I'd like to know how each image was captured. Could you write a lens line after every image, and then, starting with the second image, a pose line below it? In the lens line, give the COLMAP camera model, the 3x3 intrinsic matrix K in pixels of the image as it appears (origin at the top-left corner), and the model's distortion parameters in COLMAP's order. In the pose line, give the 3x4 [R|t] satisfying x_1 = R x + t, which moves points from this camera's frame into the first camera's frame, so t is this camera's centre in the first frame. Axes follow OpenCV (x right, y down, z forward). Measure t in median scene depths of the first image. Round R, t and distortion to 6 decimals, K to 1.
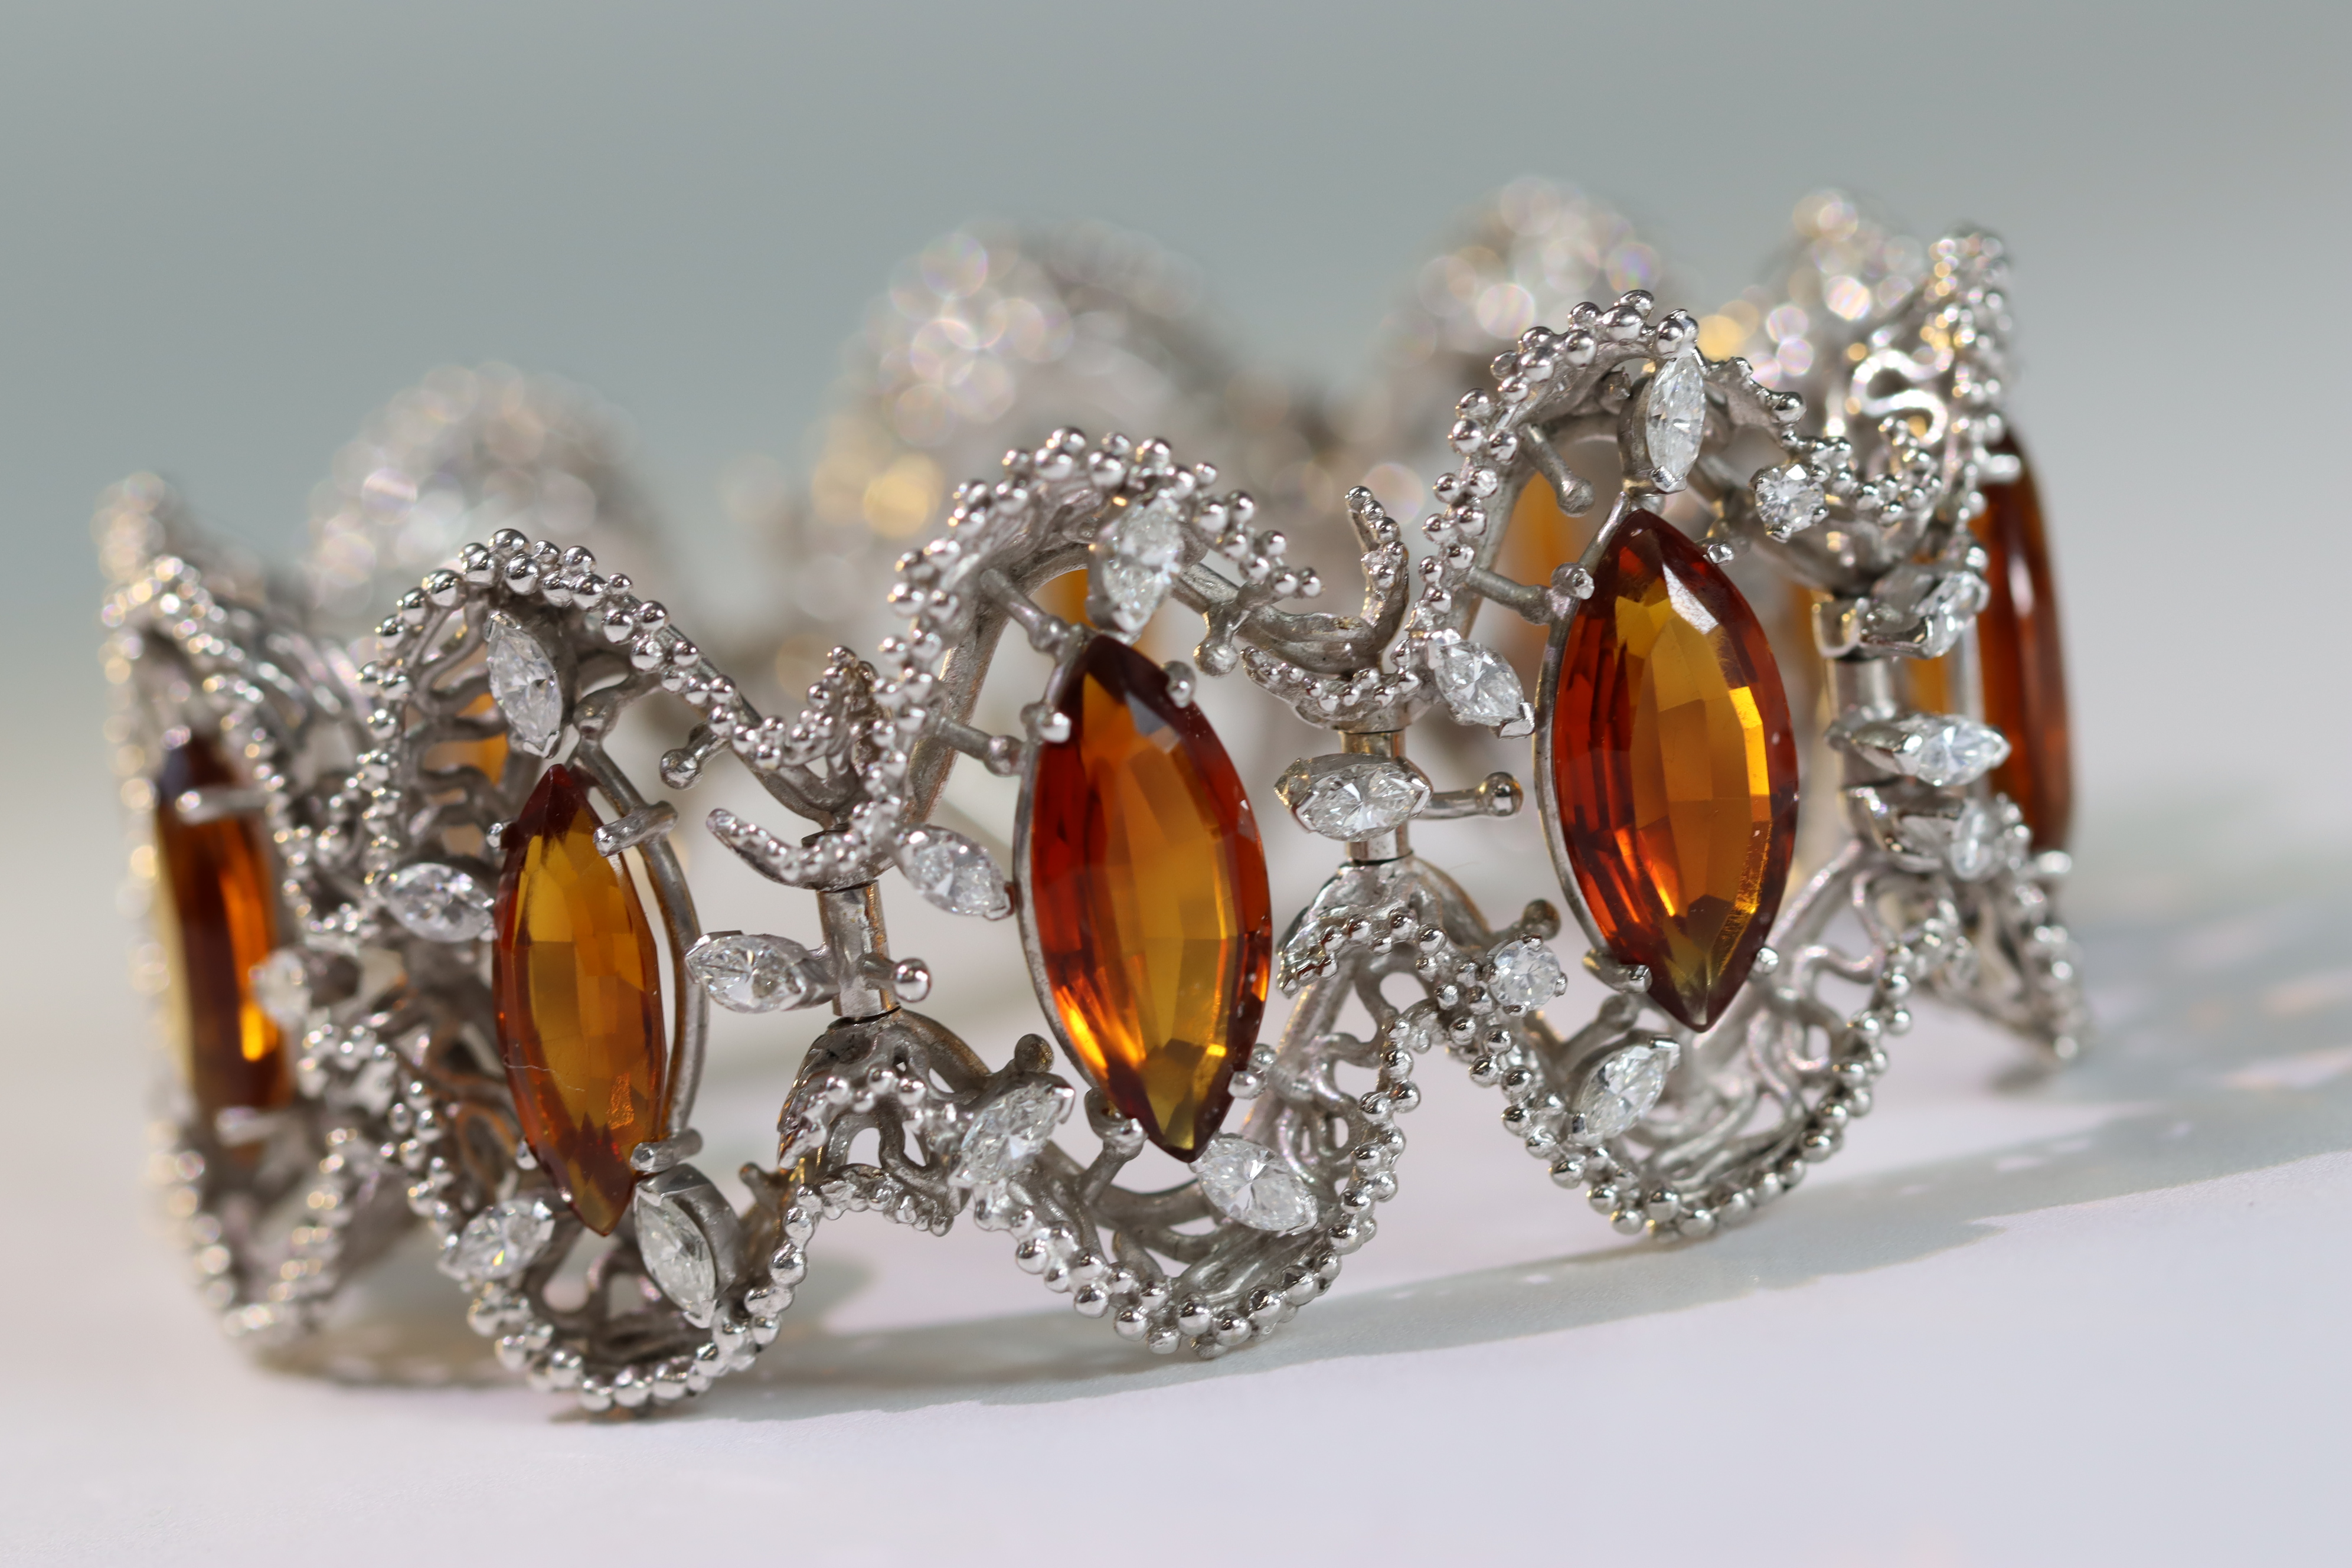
lens RADIAL K [[15491.4, 0, 1176.5], [0, 15491.4, 783.4], [0, 0, 1]] dist [-0.366971, 0.000000]
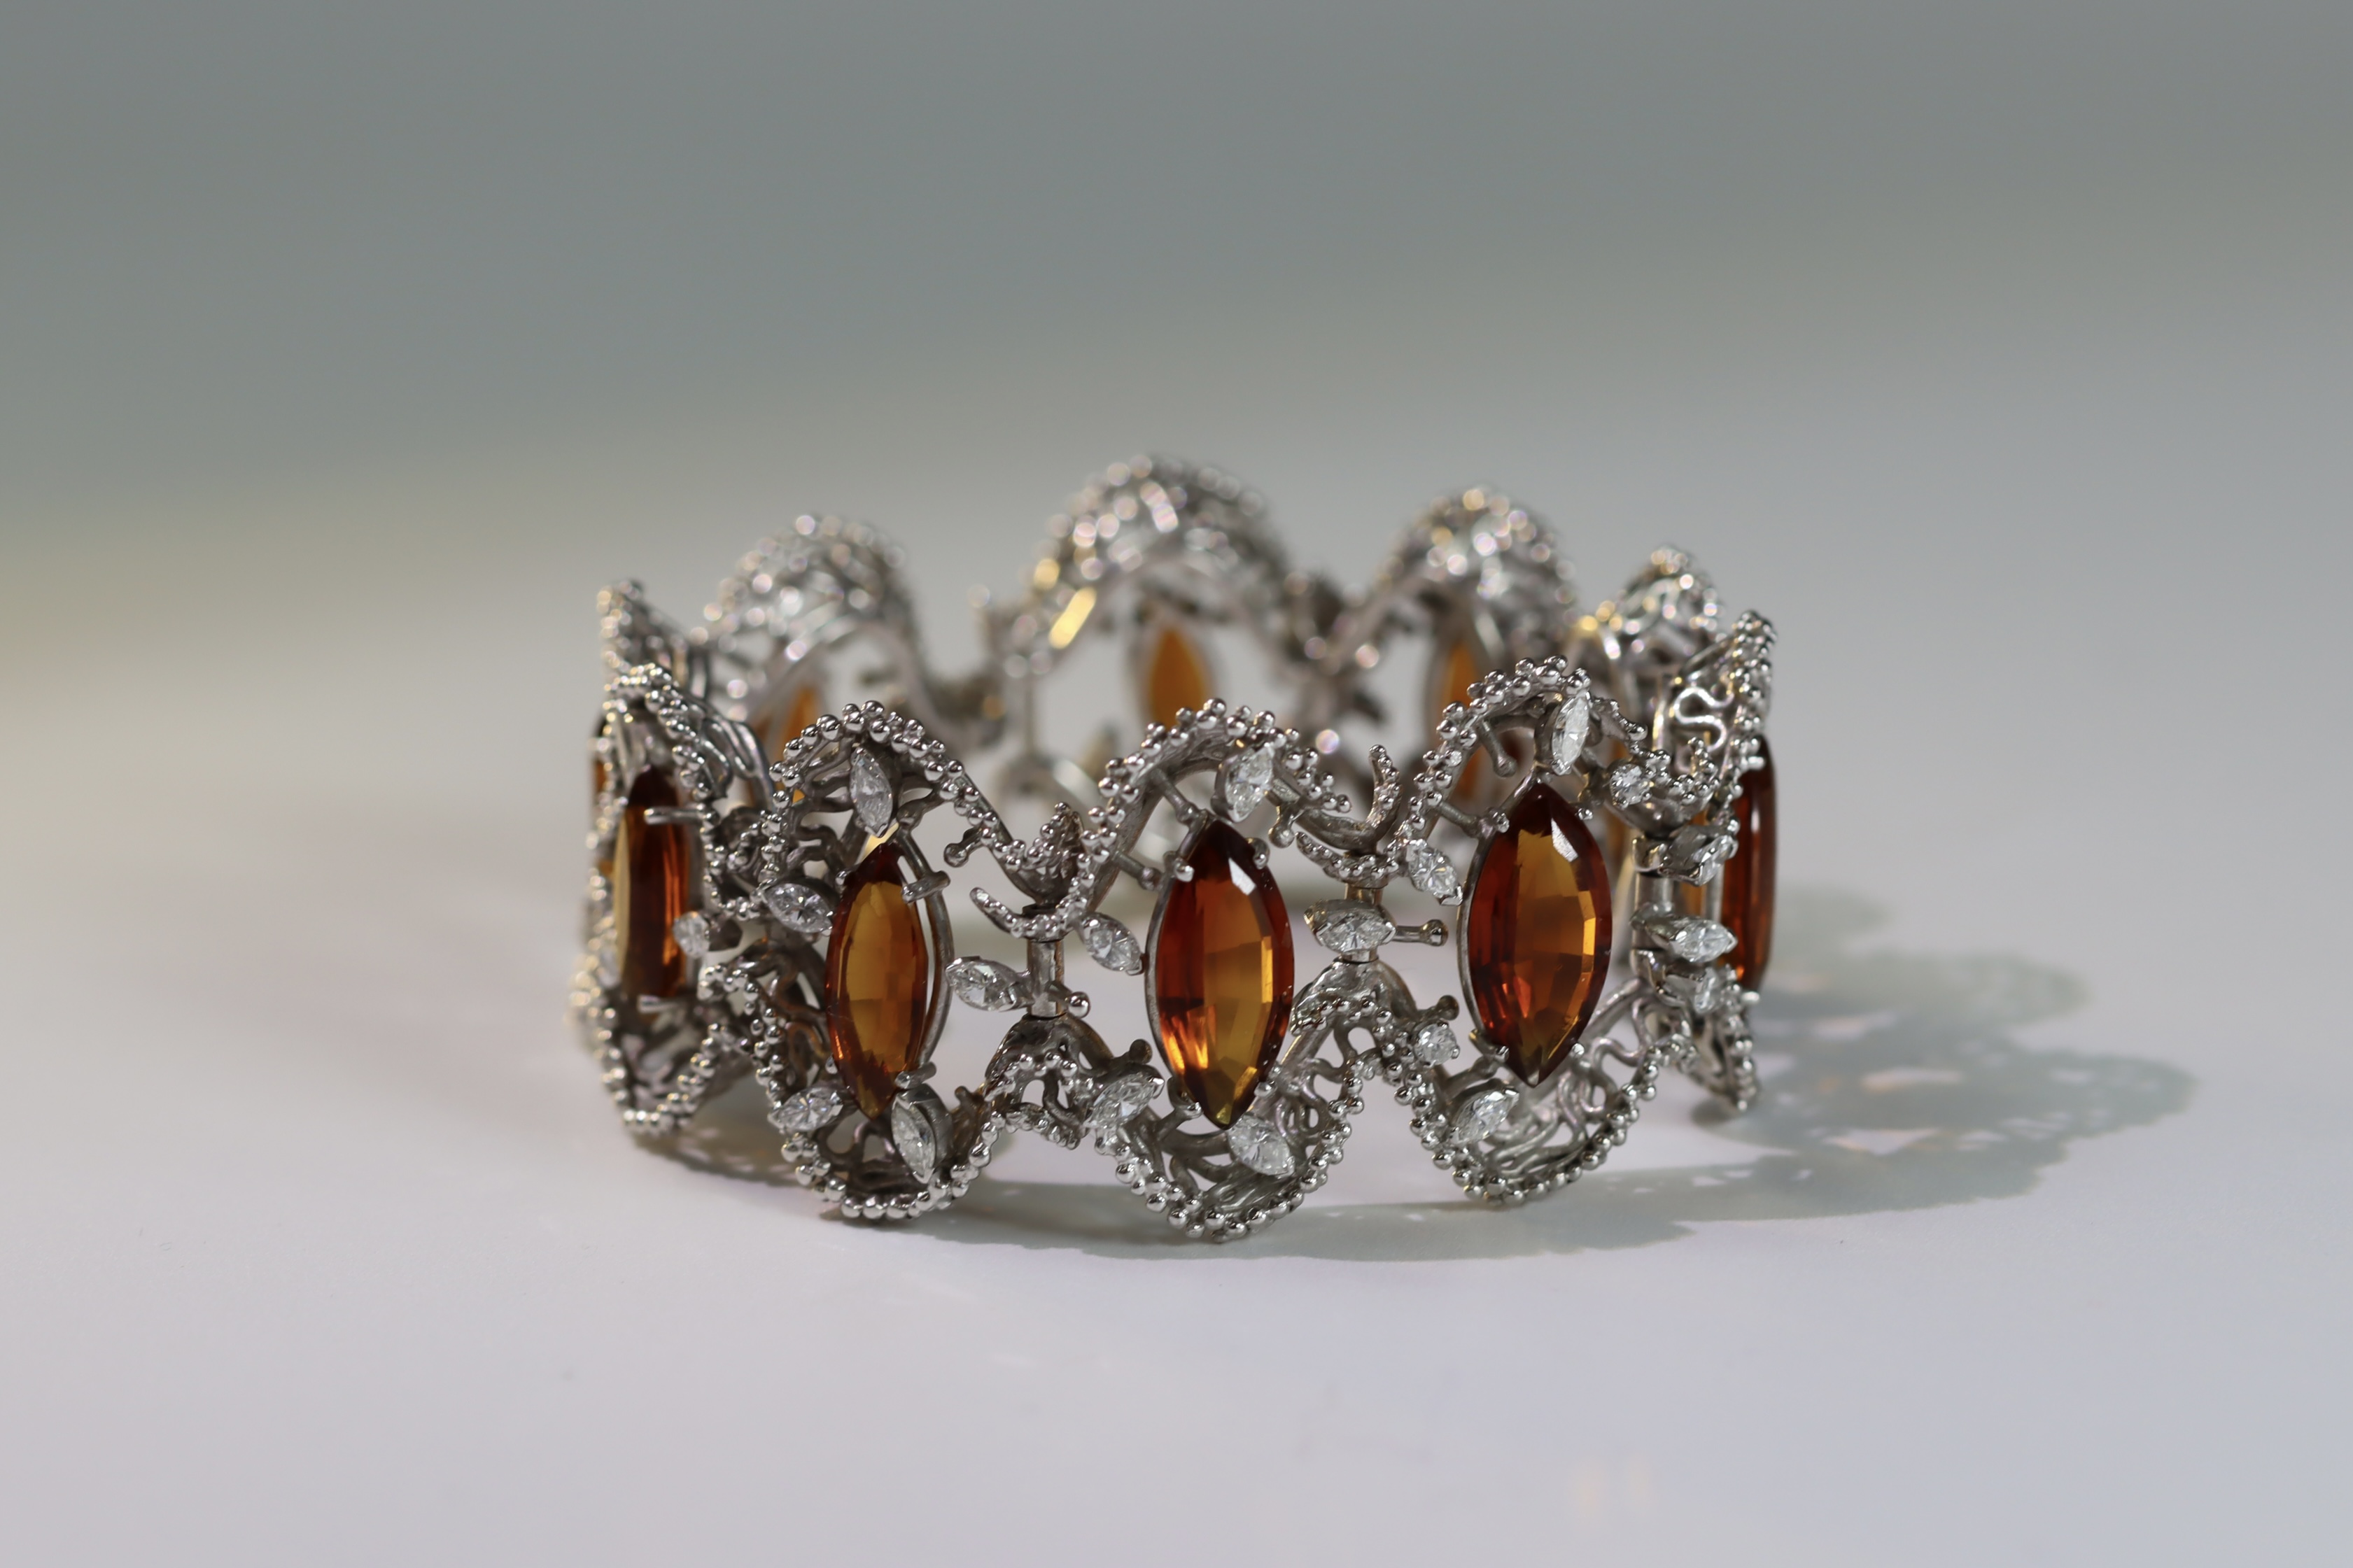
lens RADIAL K [[15495.8, 0, 1176.5], [0, 15495.8, 782.7], [0, 0, 1]] dist [-0.366971, 0.000000]
pose [[0.989866, 0.135238, 0.043308, -0.082169], [-0.138378, 0.987114, 0.080356, -0.147094], [-0.031882, -0.085535, 0.995825, -0.676137]]
